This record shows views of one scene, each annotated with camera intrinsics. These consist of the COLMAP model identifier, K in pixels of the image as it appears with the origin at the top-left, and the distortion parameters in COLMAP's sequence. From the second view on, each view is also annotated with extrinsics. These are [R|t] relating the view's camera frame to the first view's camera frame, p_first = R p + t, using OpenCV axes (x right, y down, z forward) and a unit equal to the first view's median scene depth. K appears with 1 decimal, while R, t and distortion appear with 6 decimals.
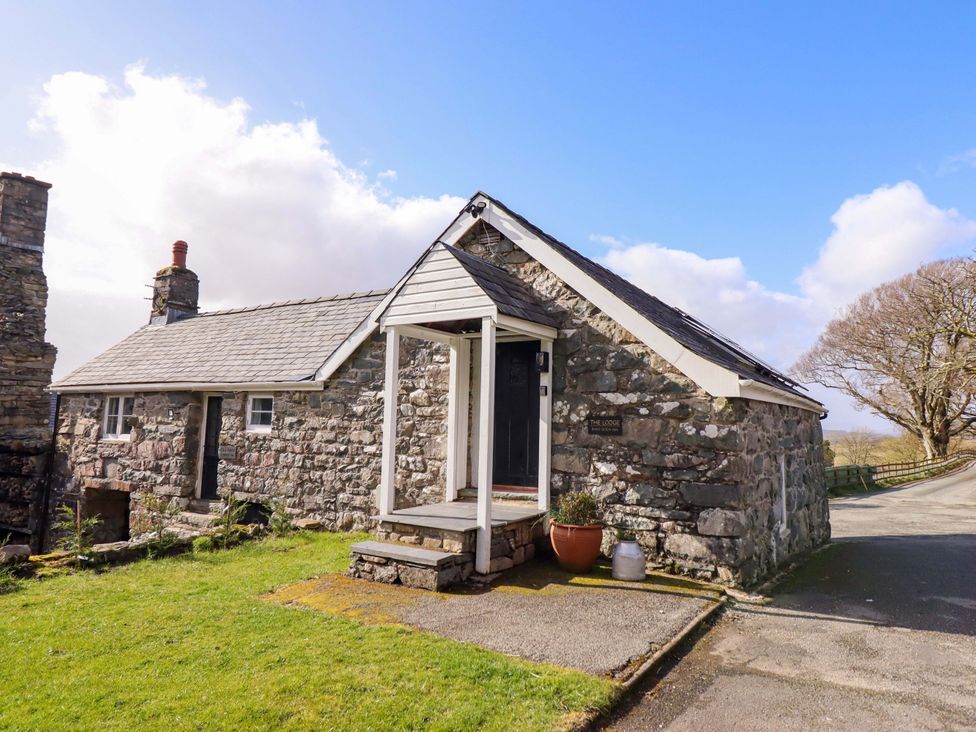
lens RADIAL K [[585.6, 0, 488.3], [0, 585.6, 350.3], [0, 0, 1]] dist [0.005357, -0.013088]
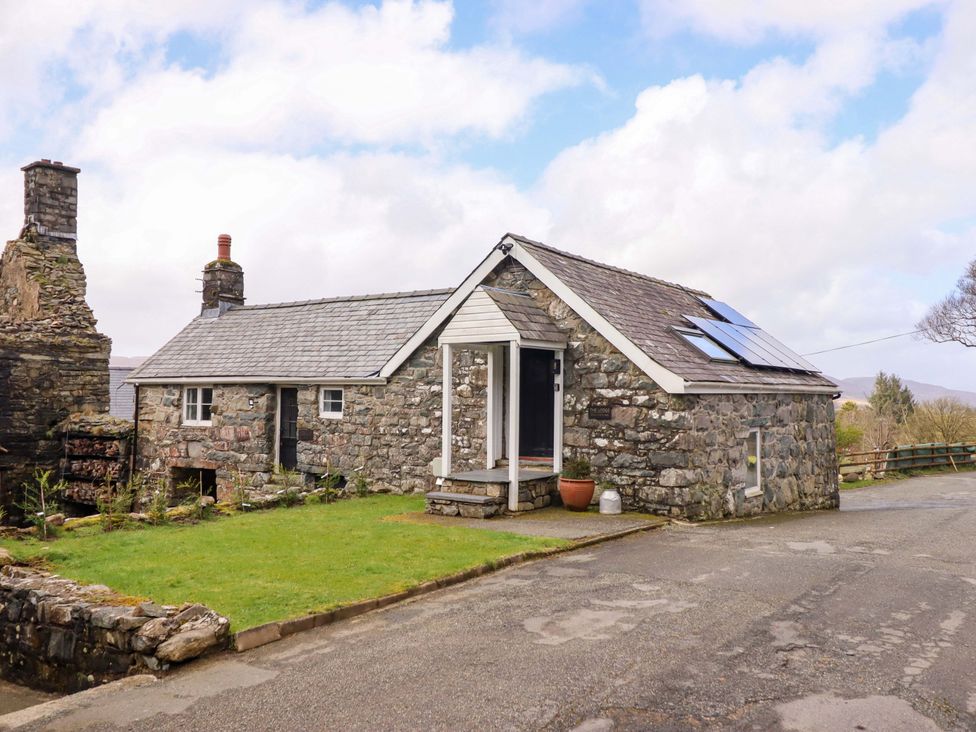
lens RADIAL K [[767.3, 0, 495.3], [0, 767.3, 350.2], [0, 0, 1]] dist [0.004720, 0.002262]
pose [[0.998760, -0.014879, -0.047501, 0.031208], [0.017877, 0.997832, 0.063330, -0.112016], [0.046456, -0.064101, 0.996862, -0.663116]]
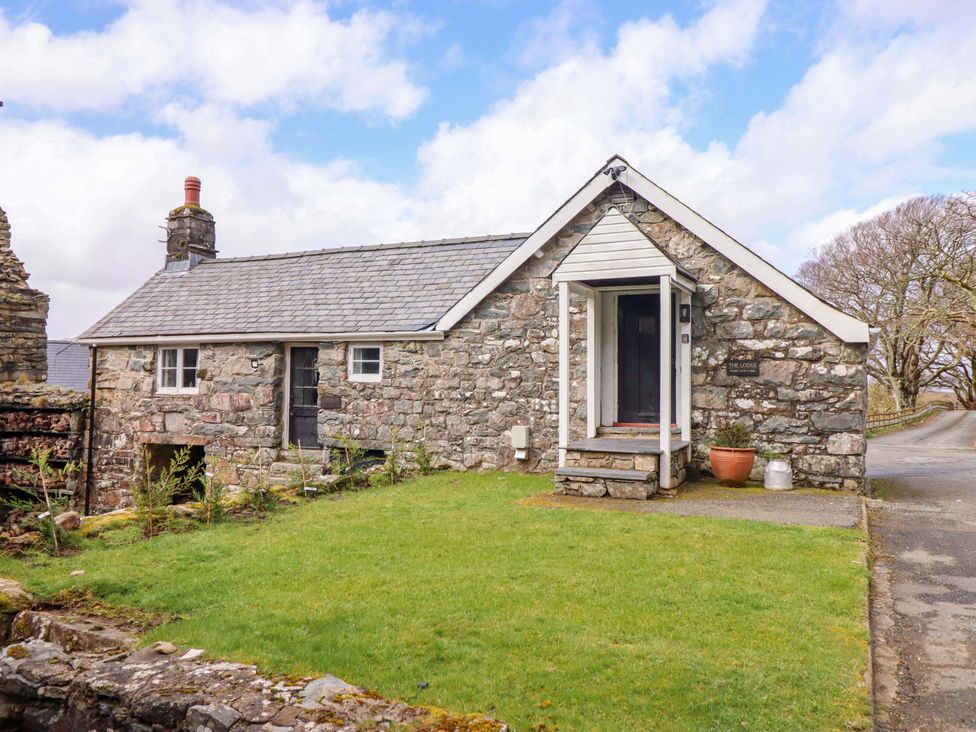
lens RADIAL K [[689.5, 0, 486.1], [0, 689.5, 346.0], [0, 0, 1]] dist [0.004492, -0.000606]
pose [[0.993795, -0.006616, 0.111026, -0.369246], [-0.001743, 0.997181, 0.075020, -0.013501], [-0.111210, -0.074748, 0.990982, -0.241555]]
